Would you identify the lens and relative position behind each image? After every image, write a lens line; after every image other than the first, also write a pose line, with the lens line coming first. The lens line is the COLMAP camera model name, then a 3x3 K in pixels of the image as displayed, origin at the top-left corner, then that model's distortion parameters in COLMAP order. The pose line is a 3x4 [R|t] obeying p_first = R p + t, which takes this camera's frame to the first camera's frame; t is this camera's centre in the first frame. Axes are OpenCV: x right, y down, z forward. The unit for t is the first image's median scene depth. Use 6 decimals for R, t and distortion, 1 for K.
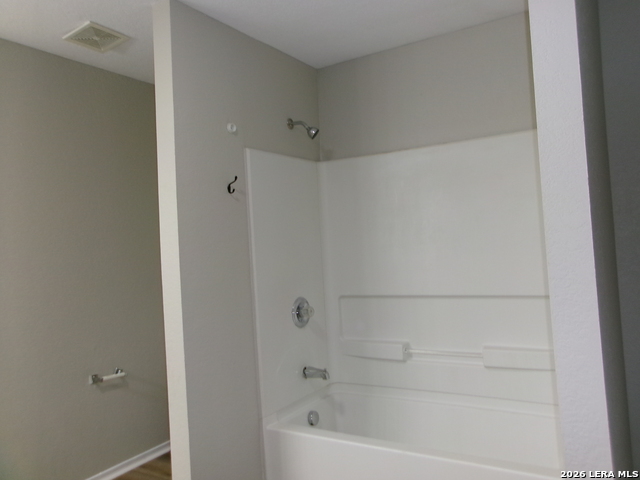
lens RADIAL K [[493.0, 0, 320.0], [0, 493.0, 240.0], [0, 0, 1]] dist [-0.045649, 0.084523]
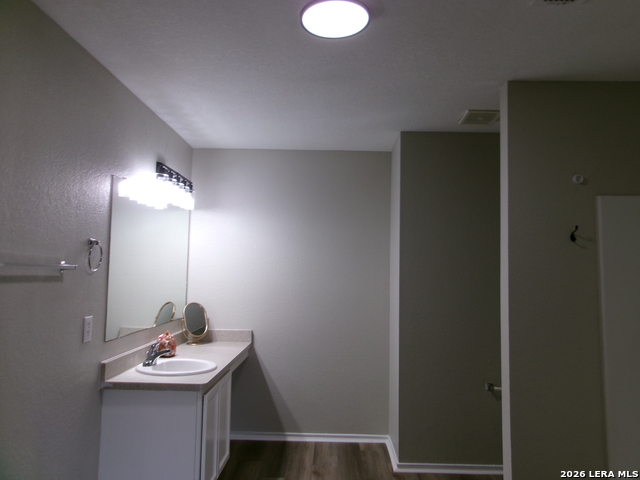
lens RADIAL K [[493.0, 0, 320.0], [0, 493.0, 240.0], [0, 0, 1]] dist [-0.045649, 0.084523]
pose [[0.520820, 0.013302, -0.853563, 0.419637], [-0.035366, 0.999356, -0.006005, -0.070500], [0.852934, 0.033315, 0.520955, -0.011150]]
